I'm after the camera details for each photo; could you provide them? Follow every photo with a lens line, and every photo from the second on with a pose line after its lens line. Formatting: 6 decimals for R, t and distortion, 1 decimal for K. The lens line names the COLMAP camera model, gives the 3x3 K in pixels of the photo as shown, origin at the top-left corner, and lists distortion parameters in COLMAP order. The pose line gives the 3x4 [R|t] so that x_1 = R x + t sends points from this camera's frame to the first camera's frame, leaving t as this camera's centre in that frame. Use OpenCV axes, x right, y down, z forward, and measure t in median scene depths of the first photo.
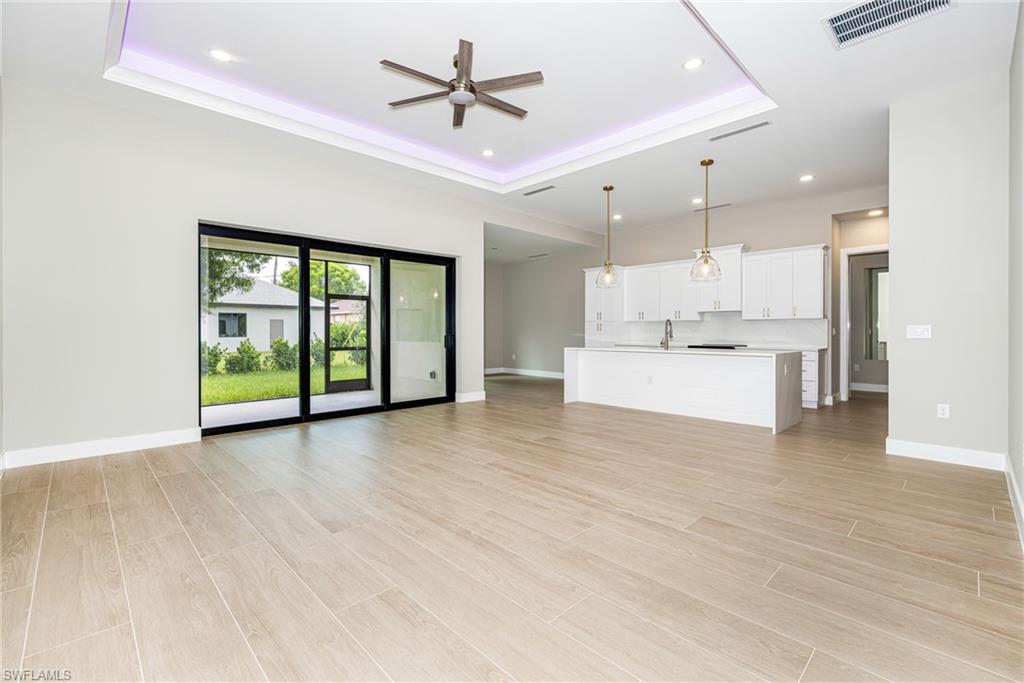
lens RADIAL K [[446.4, 0, 513.0], [0, 446.4, 336.0], [0, 0, 1]] dist [0.000187, -0.000027]
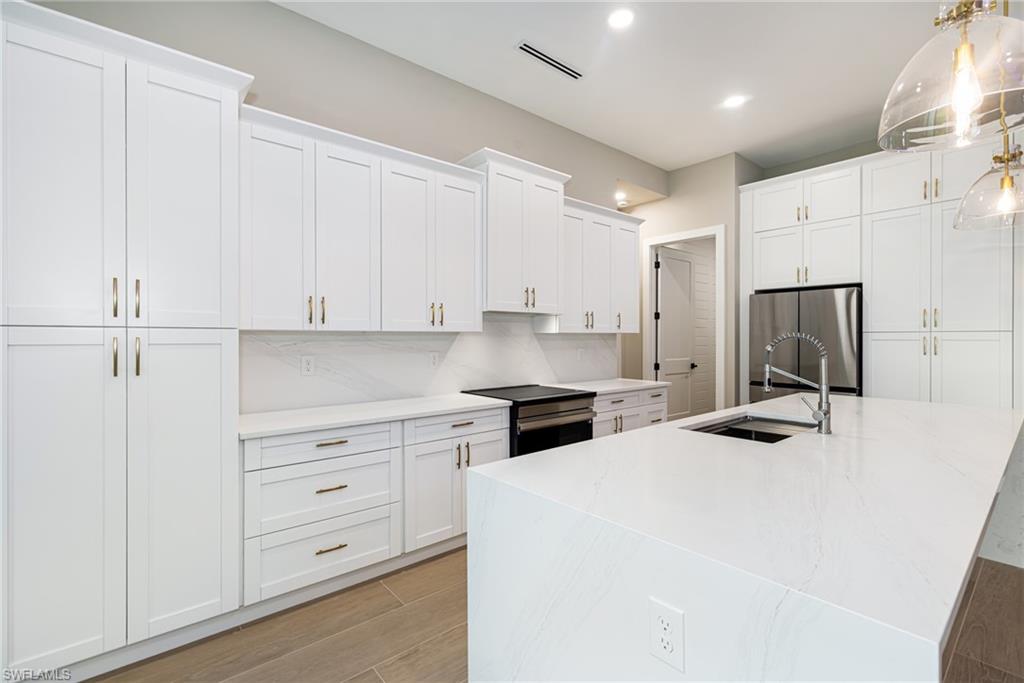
lens RADIAL K [[459.1, 0, 511.5], [0, 459.1, 337.6], [0, 0, 1]] dist [0.007986, -0.000144]
pose [[0.071474, -0.001224, 0.997442, 0.017596], [0.011607, 0.999933, 0.000395, -0.037716], [-0.997375, 0.011549, 0.071483, 1.175225]]
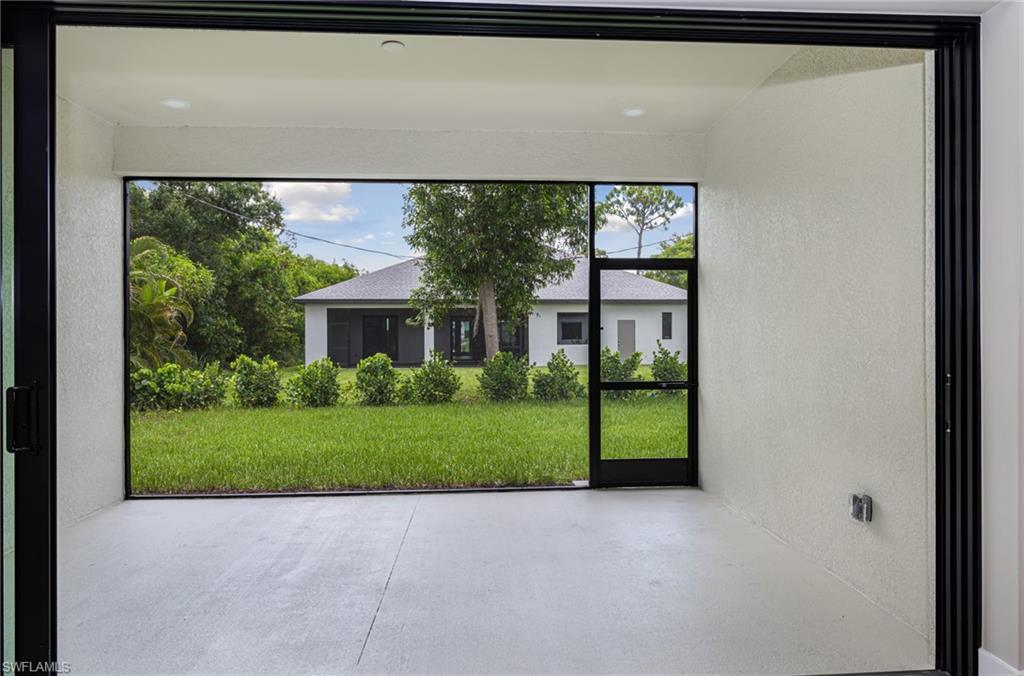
lens RADIAL K [[609.1, 0, 522.8], [0, 609.1, 335.4], [0, 0, 1]] dist [0.001986, 0.000340]
pose [[0.758197, -0.002797, -0.652019, -0.115303], [-0.002901, 0.999966, -0.007664, -0.020647], [0.652019, 0.007702, 0.758164, 0.708676]]
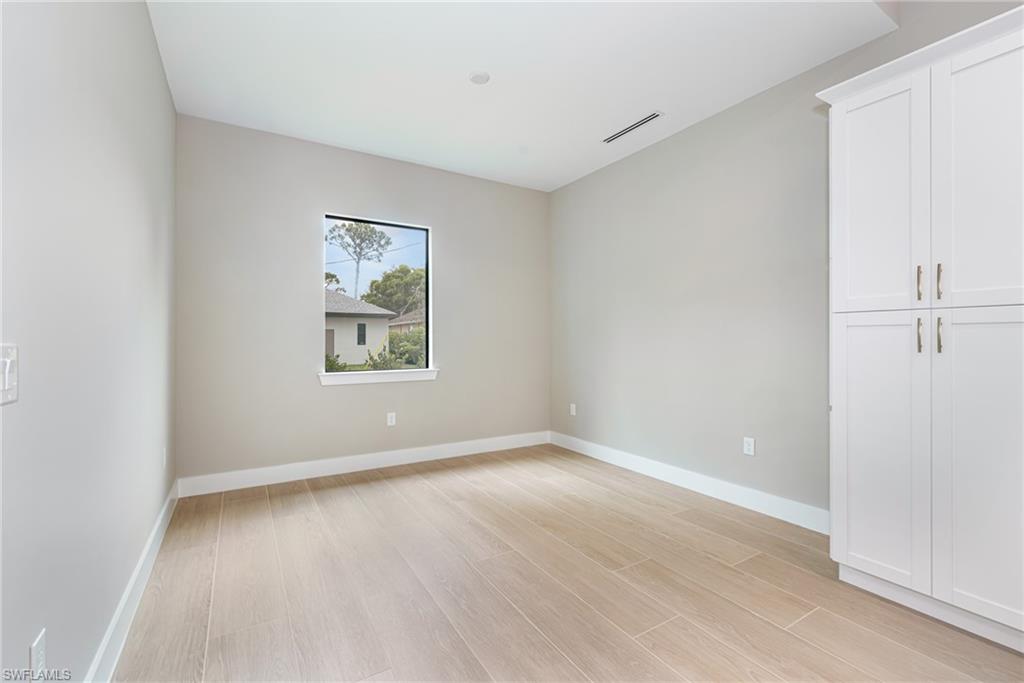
lens RADIAL K [[446.4, 0, 513.0], [0, 446.4, 336.0], [0, 0, 1]] dist [0.000187, -0.000027]
pose [[0.974520, -0.003080, -0.224280, 0.073516], [-0.001932, 0.999753, -0.022123, -0.021414], [0.224293, 0.021993, 0.974274, 1.075544]]
